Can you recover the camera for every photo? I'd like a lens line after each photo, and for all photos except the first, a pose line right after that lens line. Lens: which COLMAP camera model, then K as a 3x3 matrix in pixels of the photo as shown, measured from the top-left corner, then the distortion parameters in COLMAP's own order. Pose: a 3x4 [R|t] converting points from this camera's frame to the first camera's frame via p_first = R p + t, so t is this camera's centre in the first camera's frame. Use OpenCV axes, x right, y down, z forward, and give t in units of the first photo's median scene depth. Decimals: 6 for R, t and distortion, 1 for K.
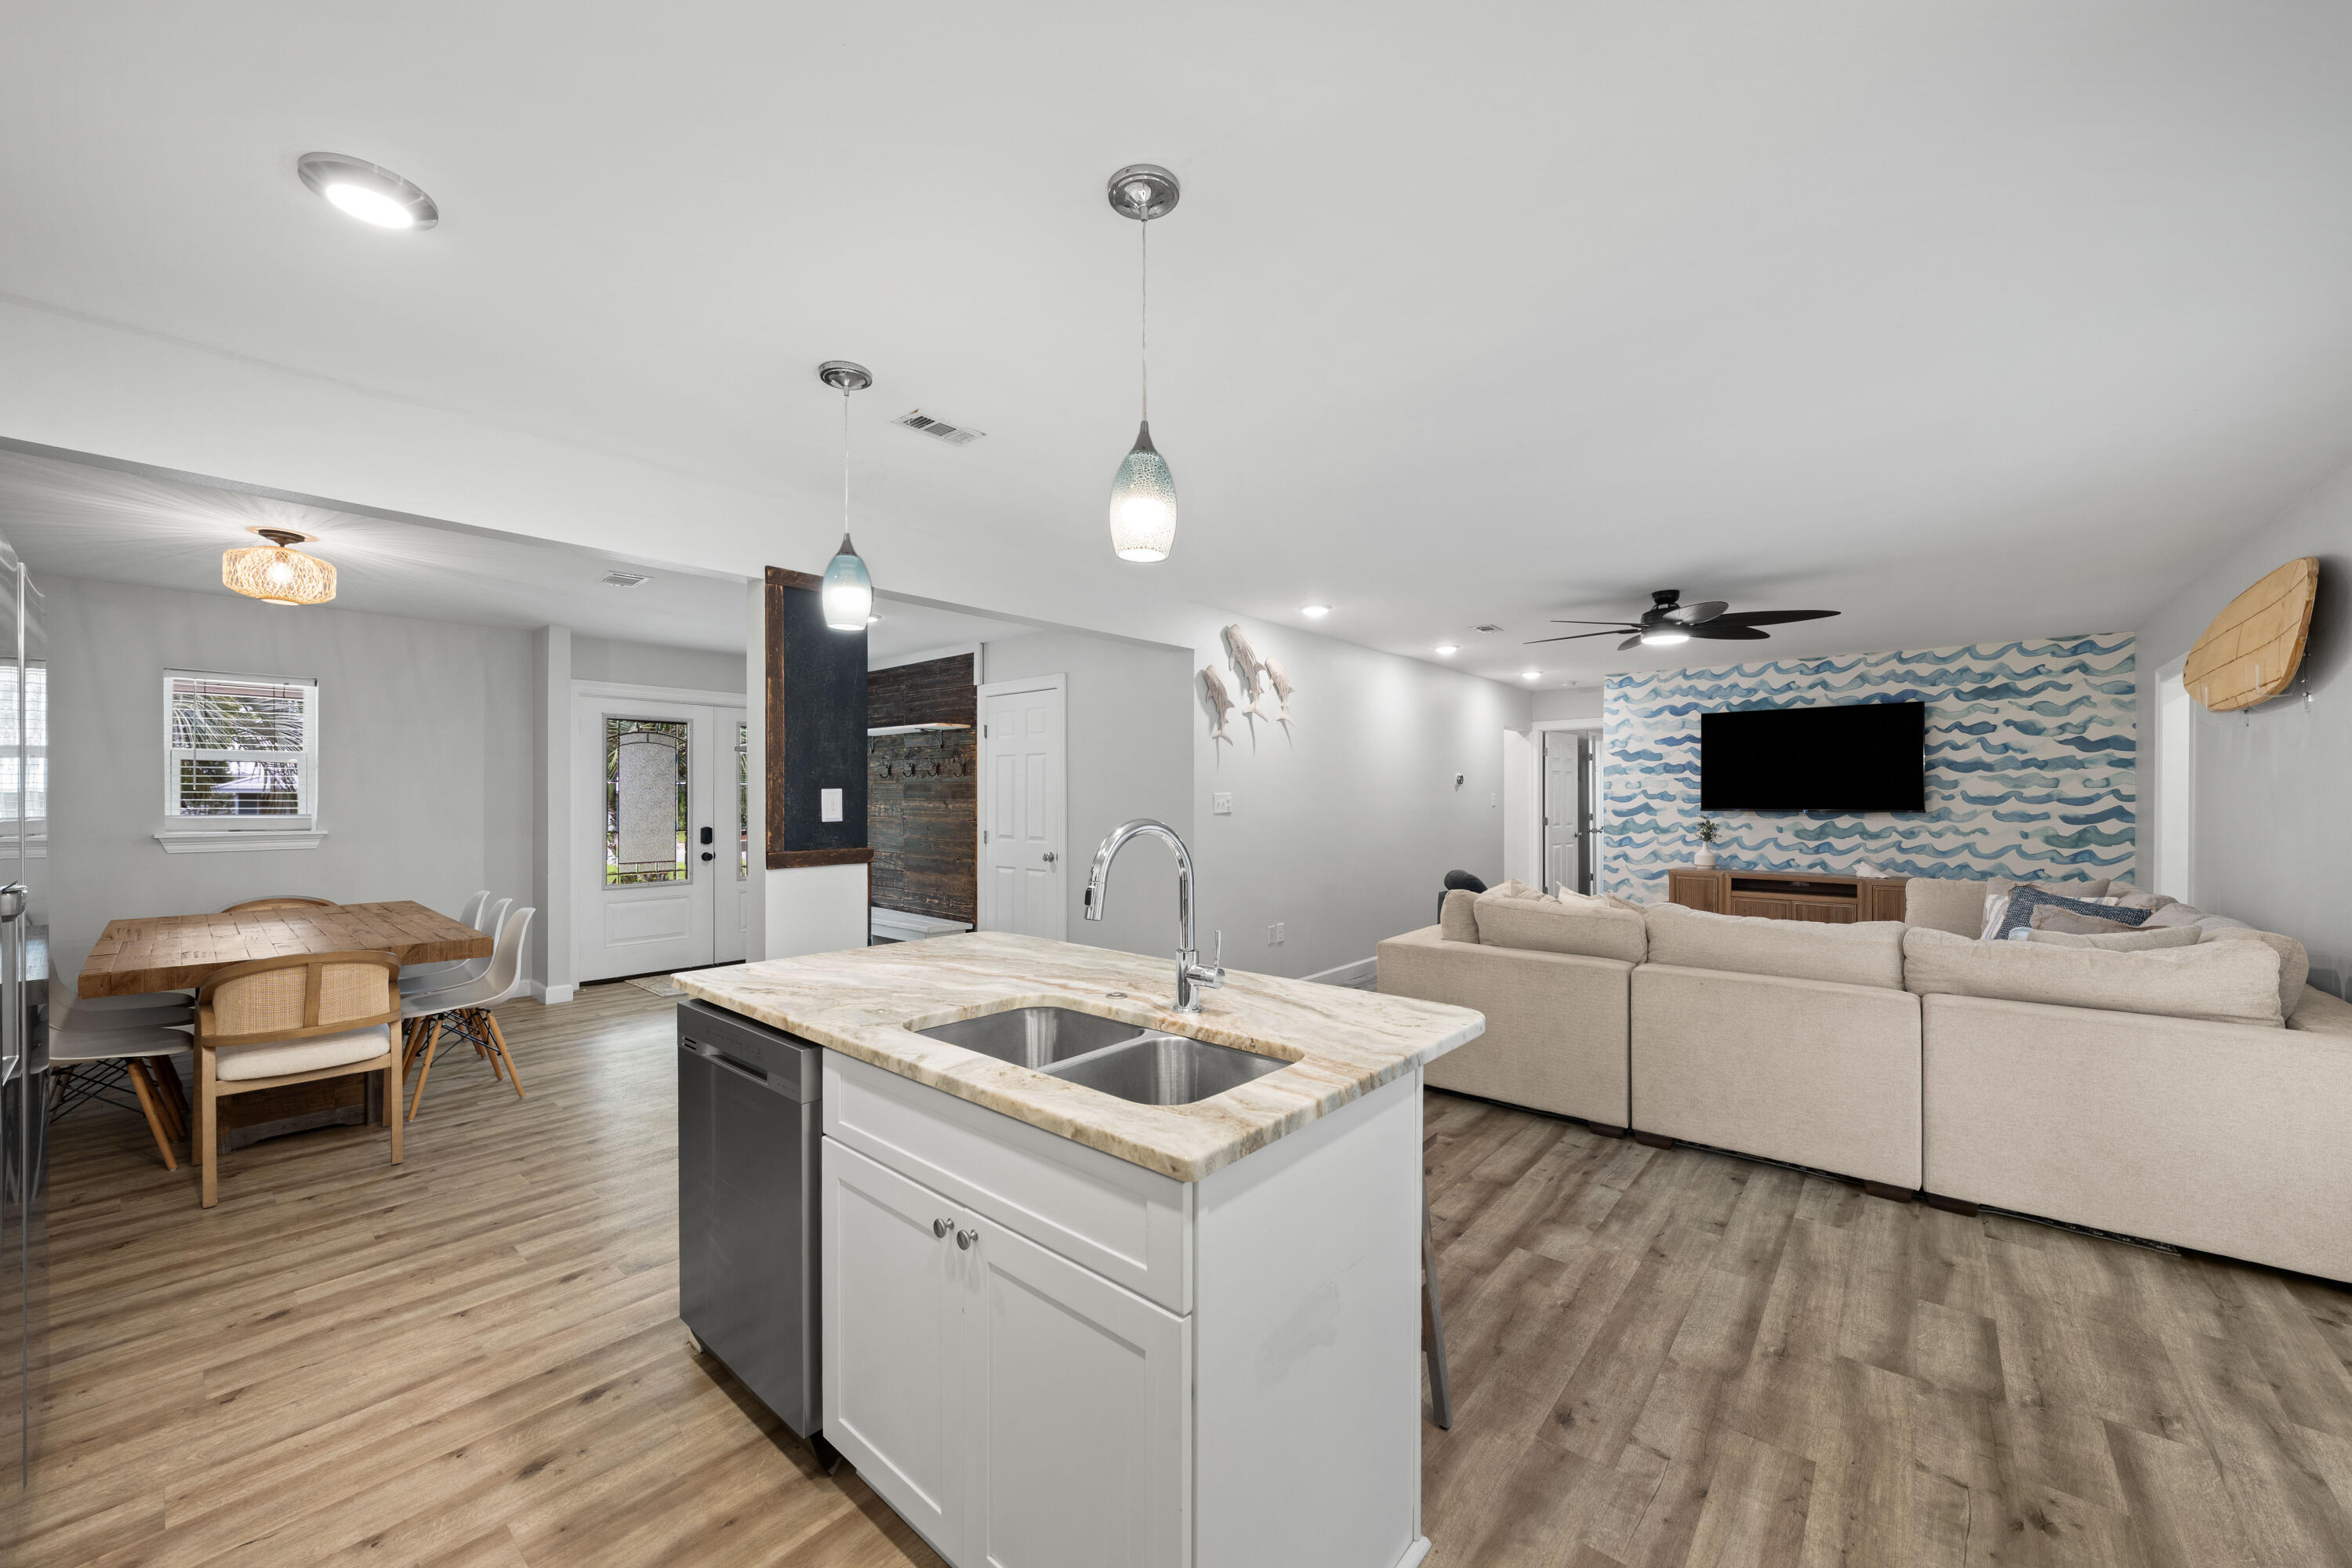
lens RADIAL K [[870.5, 0, 1180.3], [0, 870.5, 796.1], [0, 0, 1]] dist [-0.001508, -0.000064]
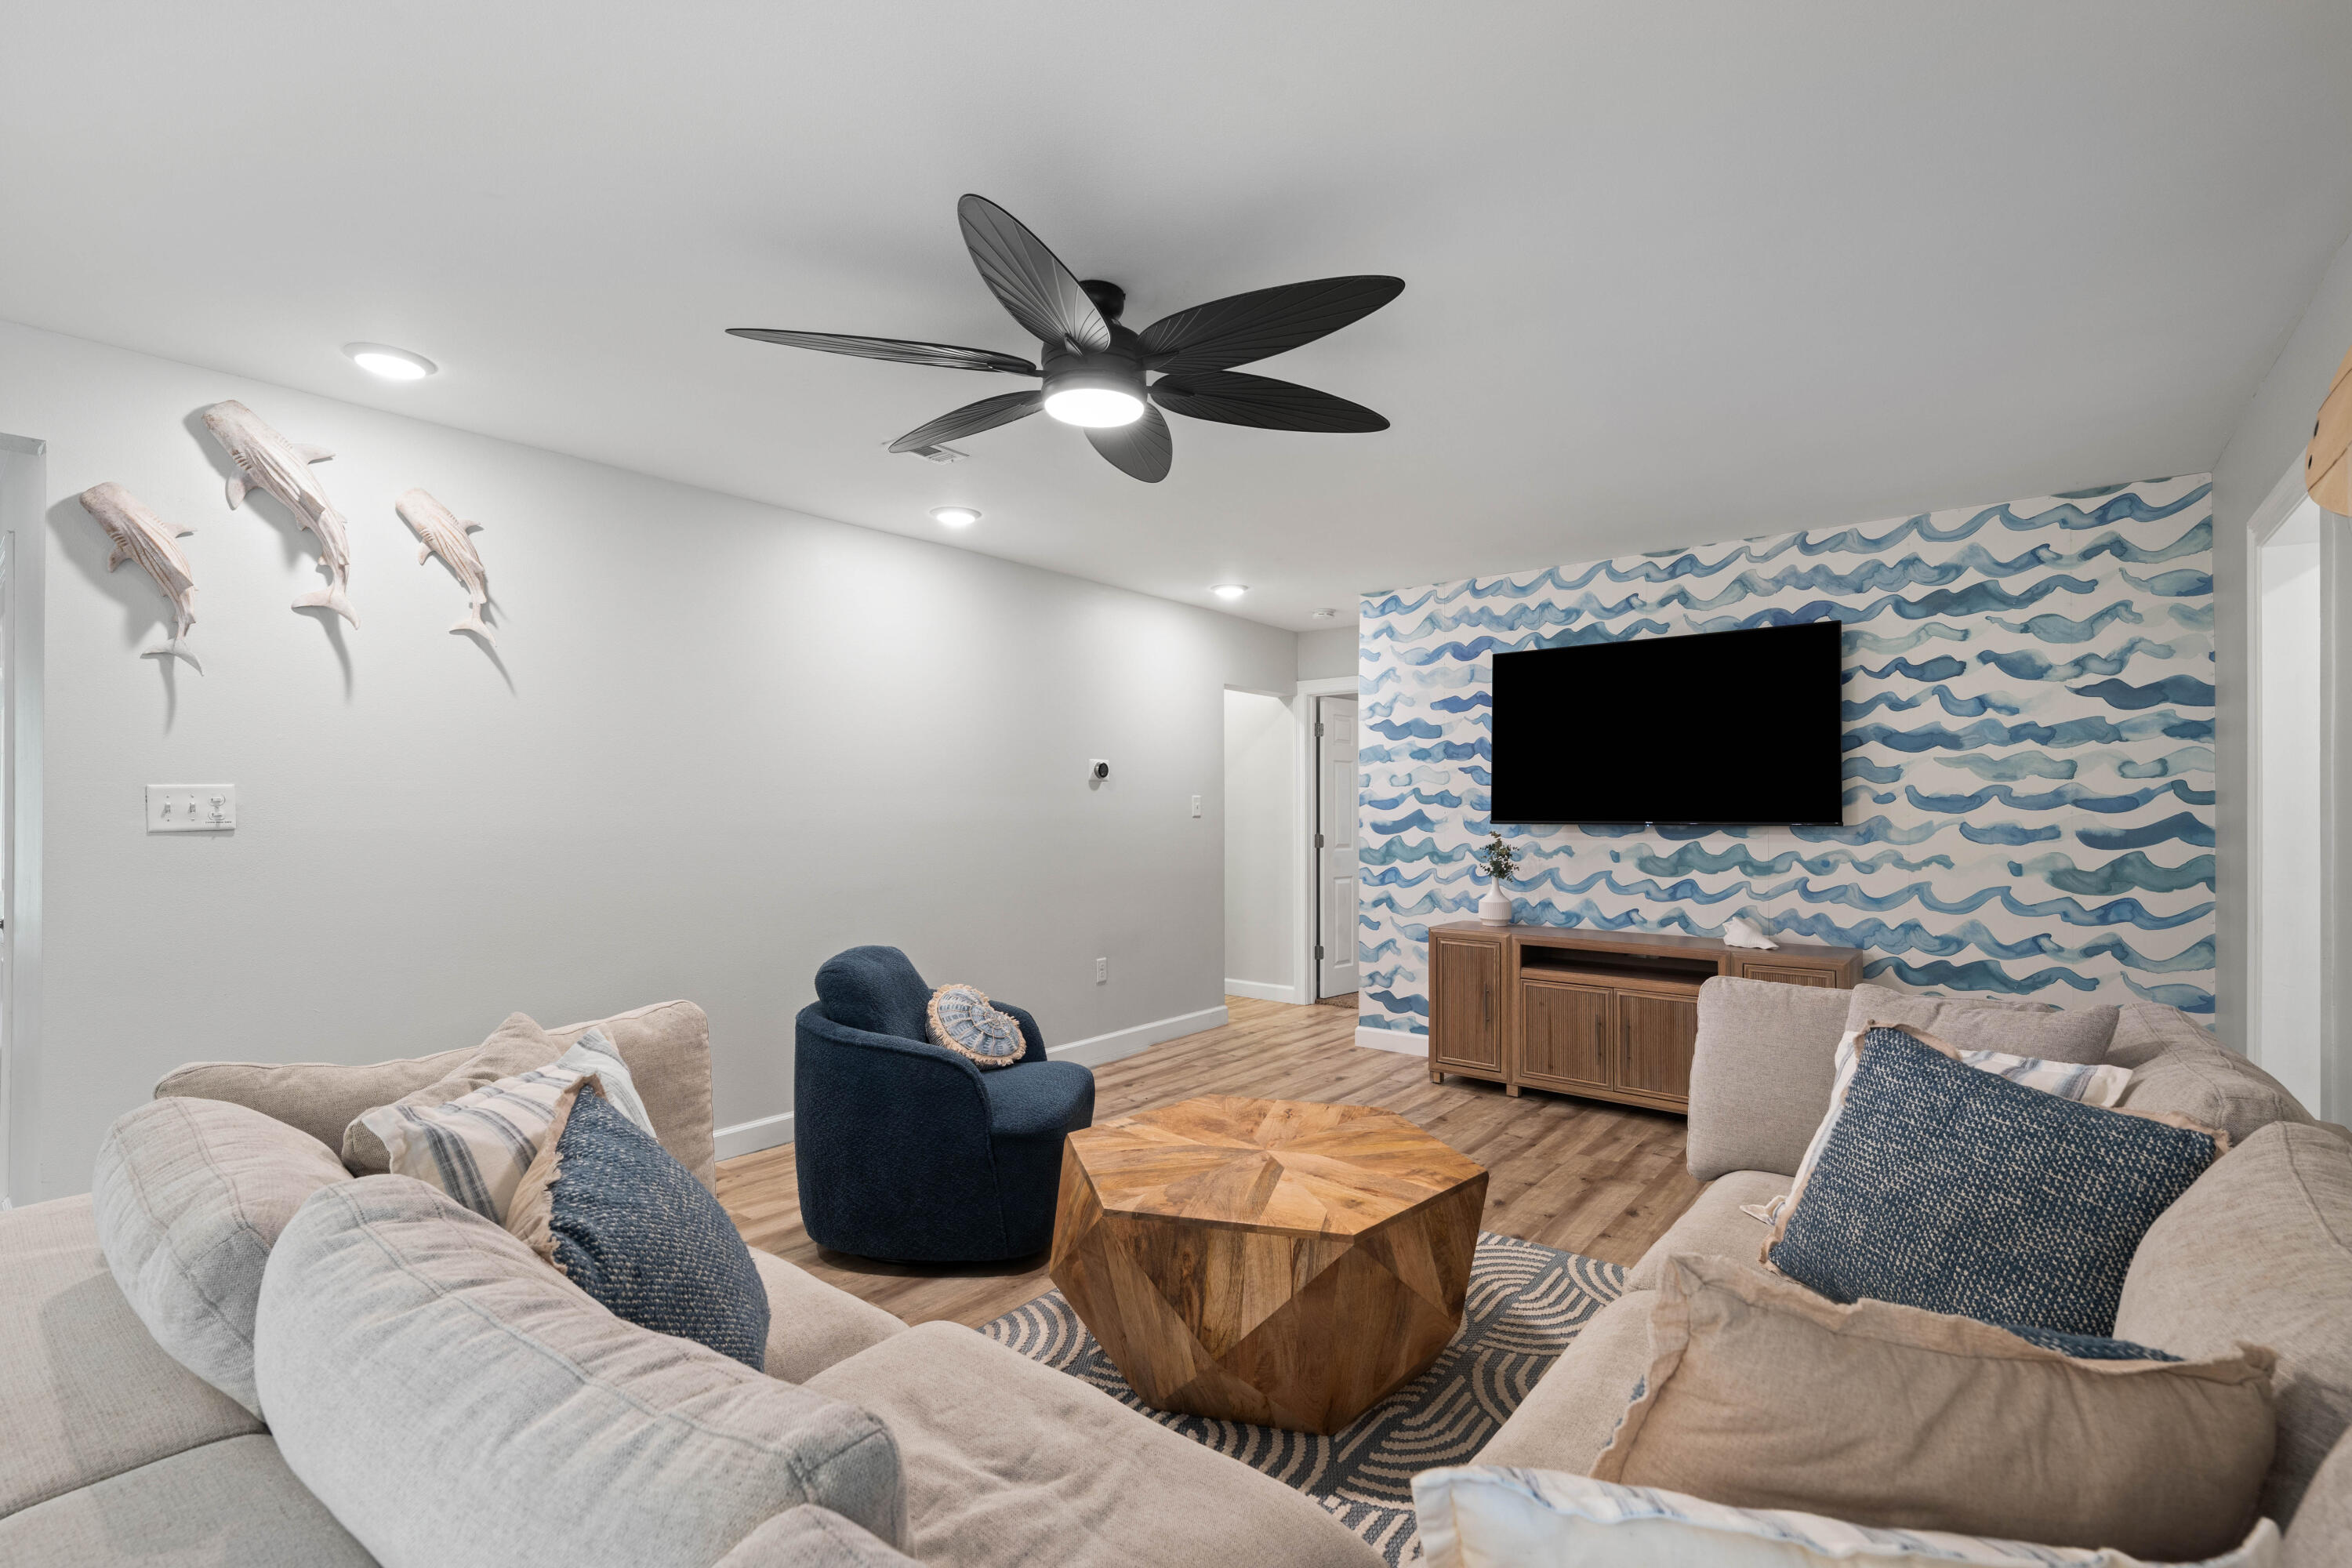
lens RADIAL K [[1058.3, 0, 1172.1], [0, 1058.3, 799.7], [0, 0, 1]] dist [0.001536, -0.000346]
pose [[0.999861, 0.002350, 0.016514, 0.433193], [-0.002177, 0.999942, -0.010524, 0.010335], [-0.016537, 0.010487, 0.999808, 0.352929]]
